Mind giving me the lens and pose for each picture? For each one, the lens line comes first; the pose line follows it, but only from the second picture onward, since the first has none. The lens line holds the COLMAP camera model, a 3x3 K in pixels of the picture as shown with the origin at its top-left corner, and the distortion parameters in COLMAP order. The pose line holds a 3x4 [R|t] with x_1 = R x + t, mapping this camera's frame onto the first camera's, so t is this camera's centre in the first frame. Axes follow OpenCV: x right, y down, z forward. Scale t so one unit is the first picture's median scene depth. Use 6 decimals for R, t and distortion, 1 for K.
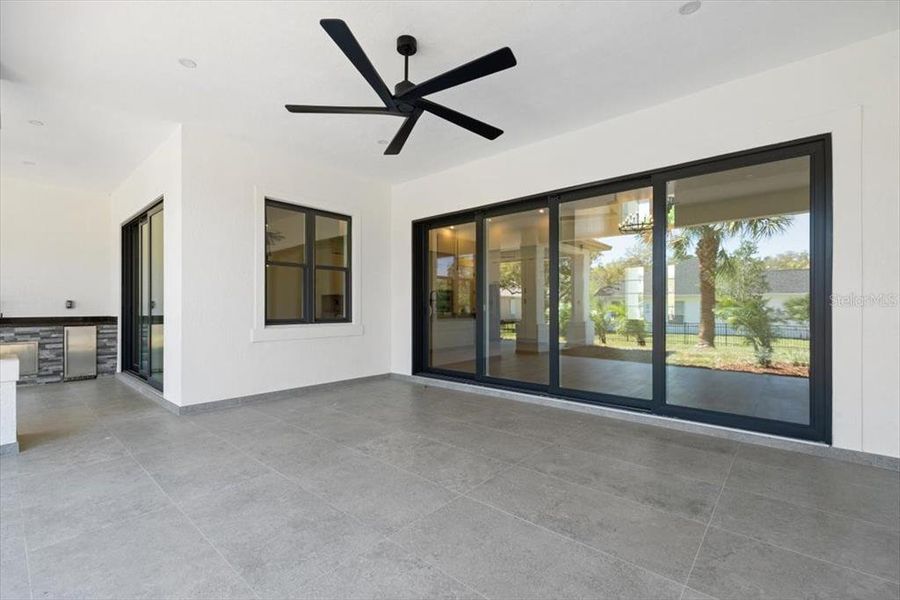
lens RADIAL K [[389.8, 0, 448.1], [0, 389.8, 305.4], [0, 0, 1]] dist [0.000532, -0.000082]
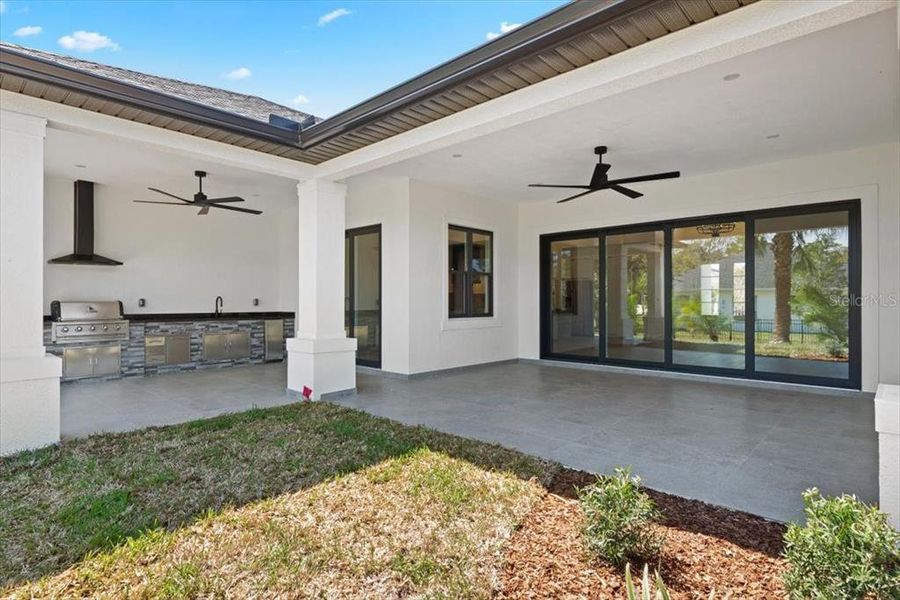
lens RADIAL K [[470.2, 0, 450.0], [0, 470.2, 300.0], [0, 0, 1]] dist [-0.000942, -0.000351]
pose [[0.999609, -0.000813, -0.027941, -0.343467], [0.000851, 0.999999, 0.001374, -0.011571], [0.027940, -0.001397, 0.999609, -0.511156]]
